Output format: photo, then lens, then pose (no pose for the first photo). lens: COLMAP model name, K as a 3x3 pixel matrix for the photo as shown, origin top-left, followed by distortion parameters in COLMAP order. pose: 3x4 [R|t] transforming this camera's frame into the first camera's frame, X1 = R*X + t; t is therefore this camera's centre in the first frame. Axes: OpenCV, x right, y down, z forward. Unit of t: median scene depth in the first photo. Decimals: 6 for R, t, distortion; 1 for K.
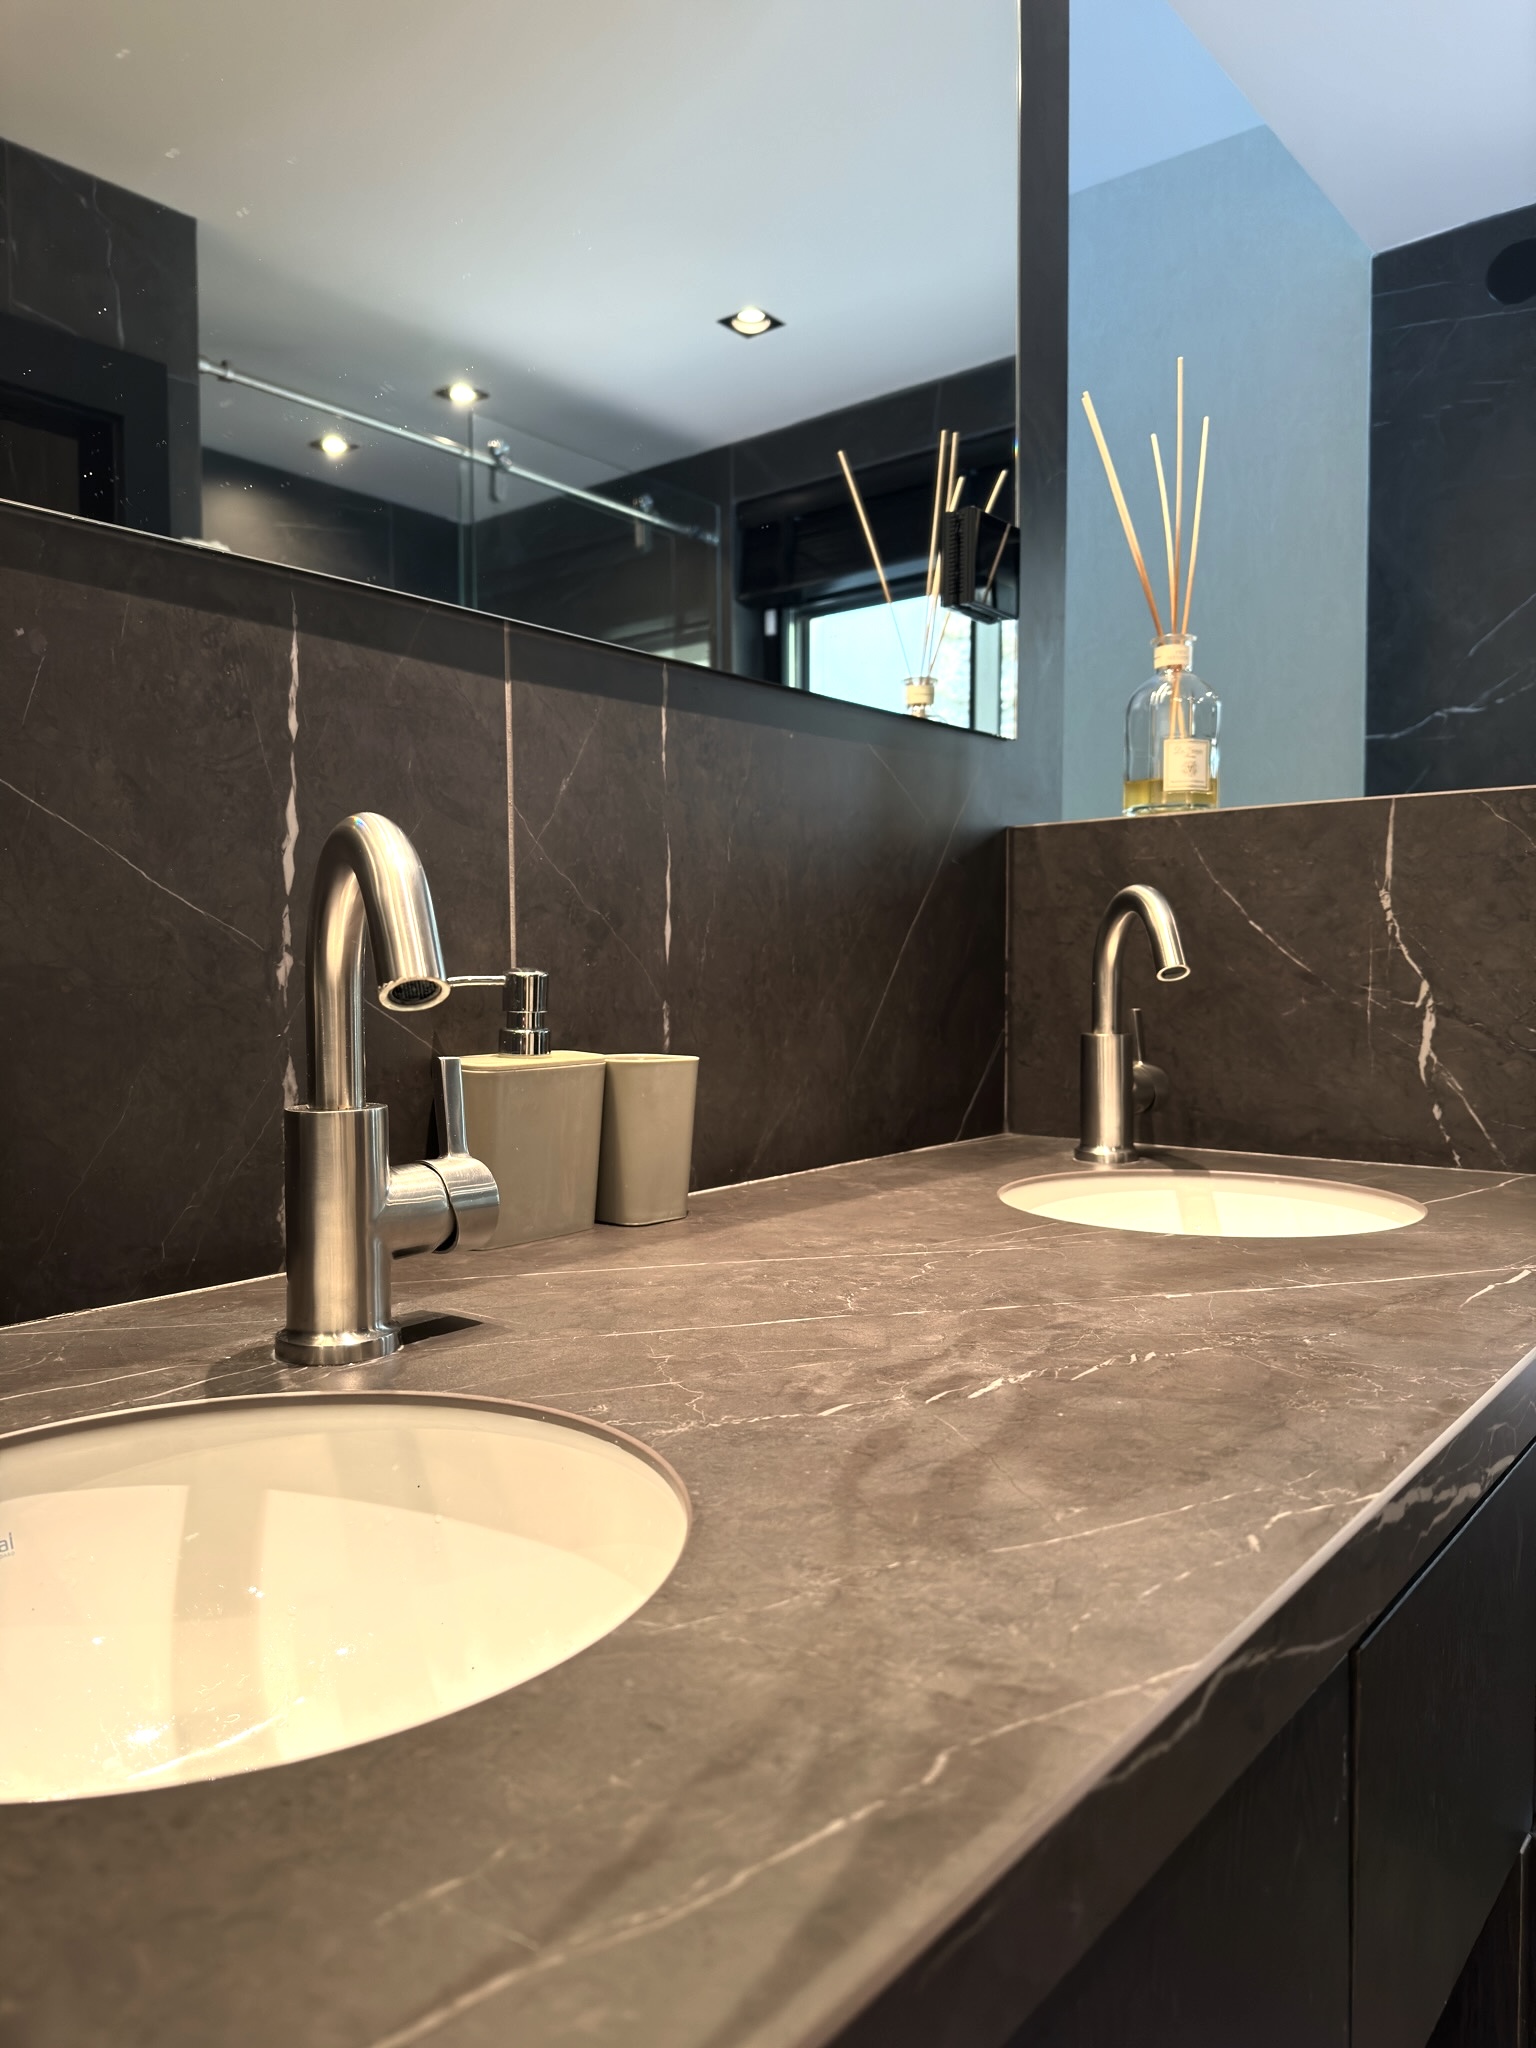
lens RADIAL K [[1443.0, 0, 768.0], [0, 1443.0, 1024.0], [0, 0, 1]] dist [0.033092, -0.007280]
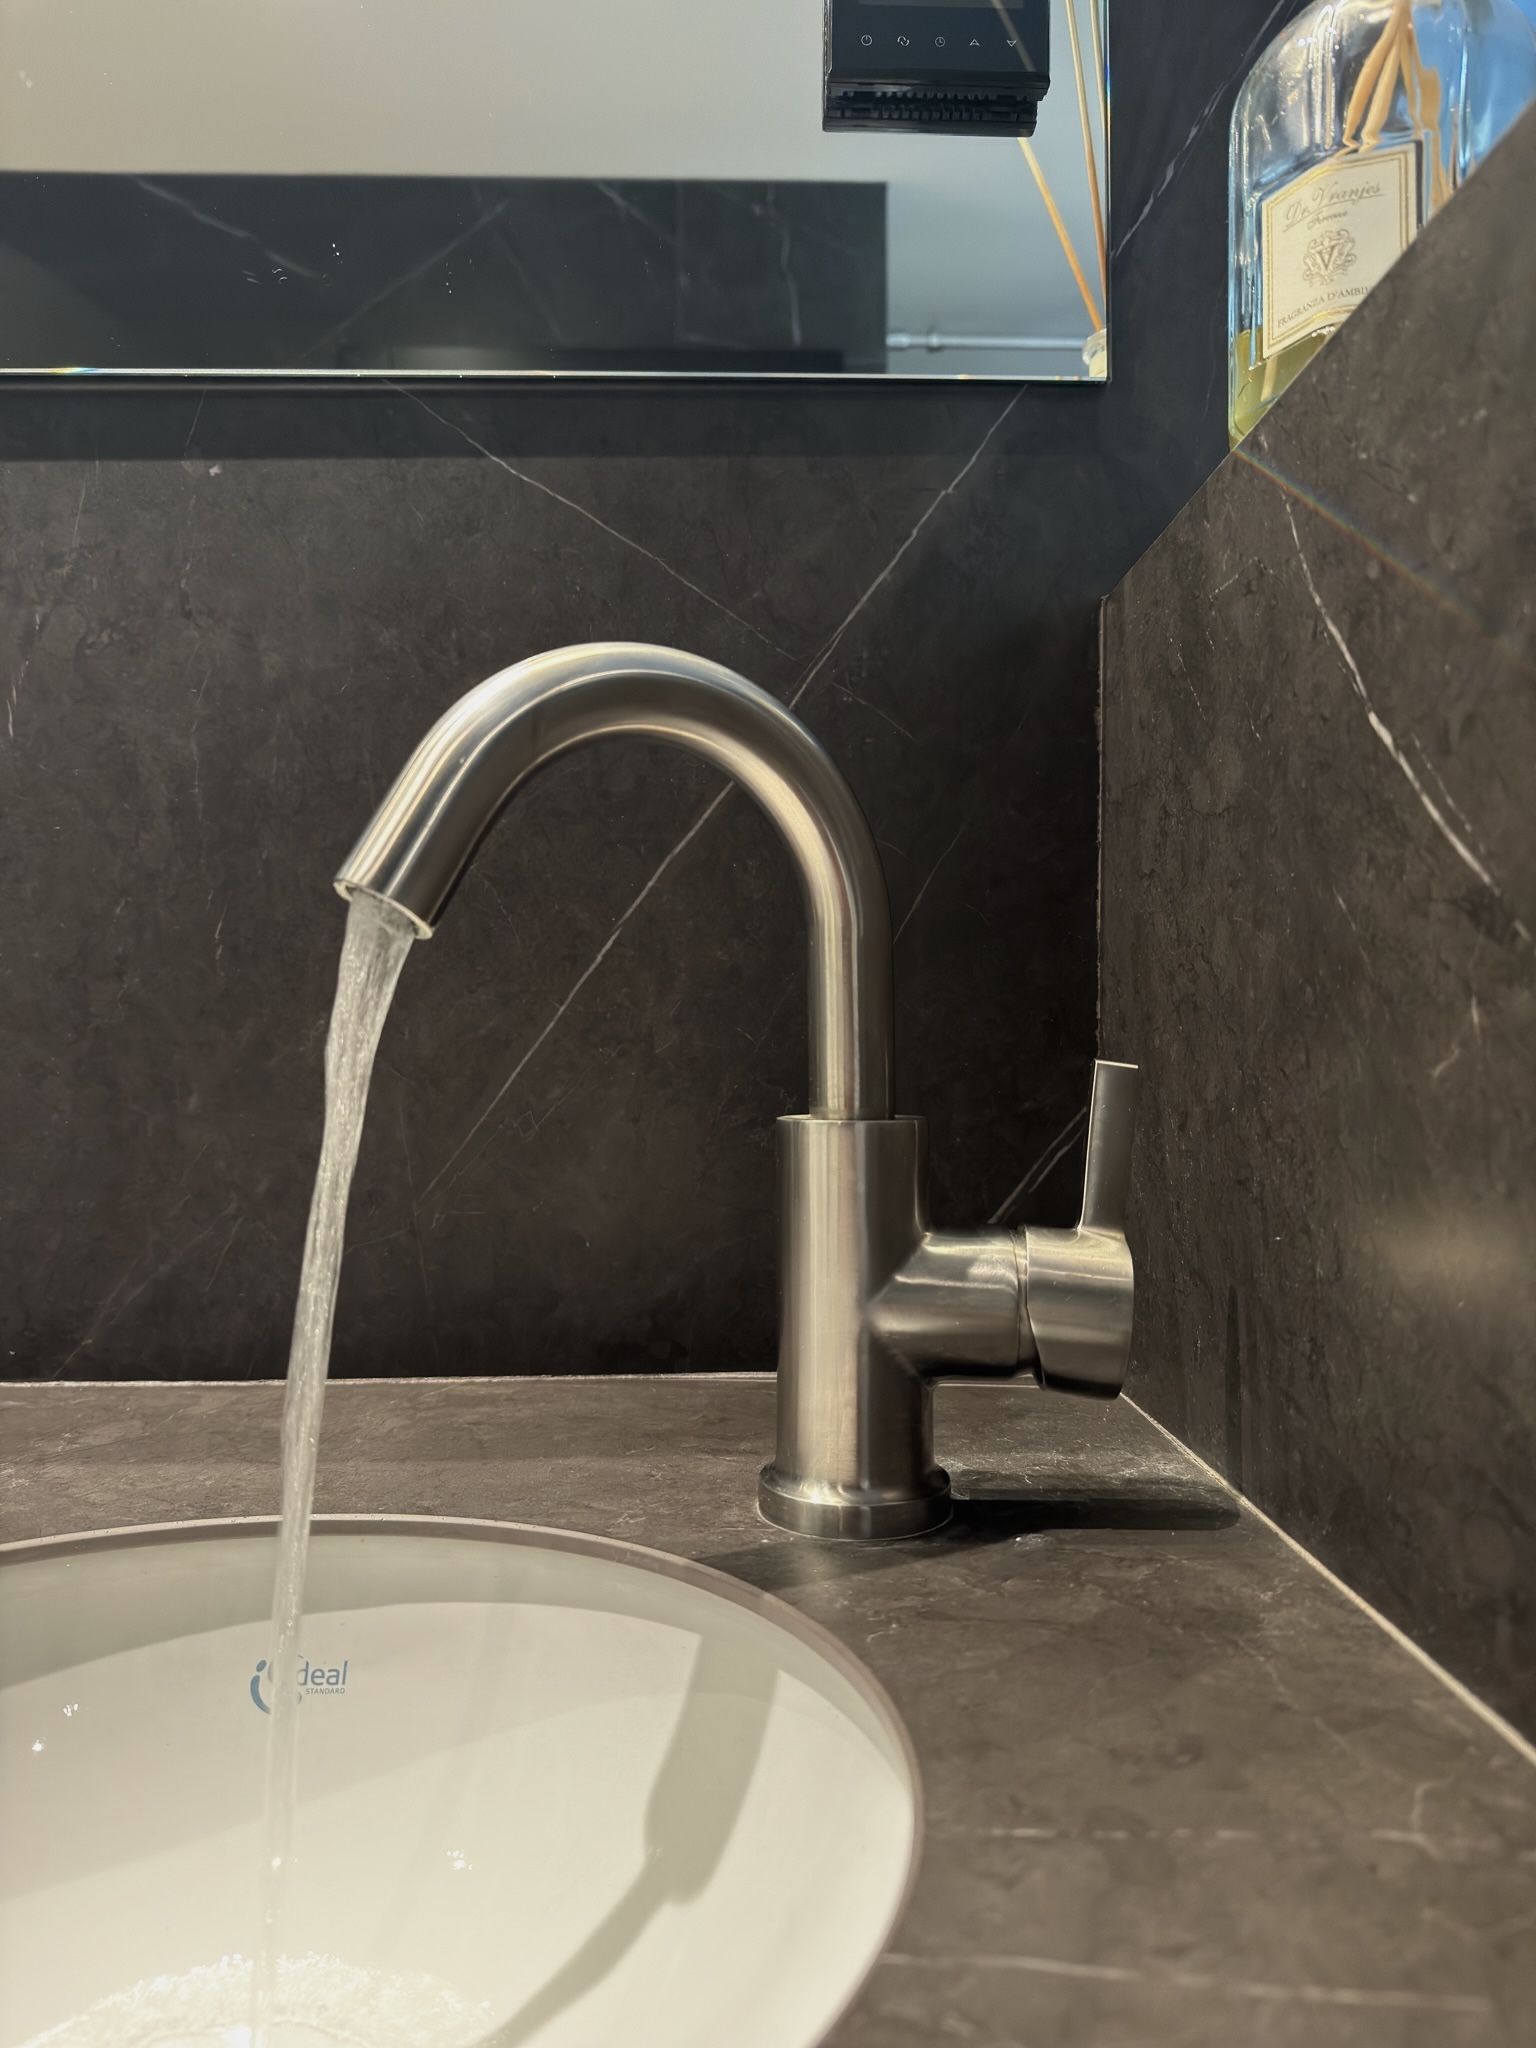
lens RADIAL K [[1443.0, 0, 768.0], [0, 1443.0, 1024.0], [0, 0, 1]] dist [0.033092, -0.007280]
pose [[0.659532, -0.003309, -0.751669, 0.668149], [-0.032591, 0.998924, -0.032993, -0.004992], [0.750969, 0.046258, 0.658715, 1.103462]]
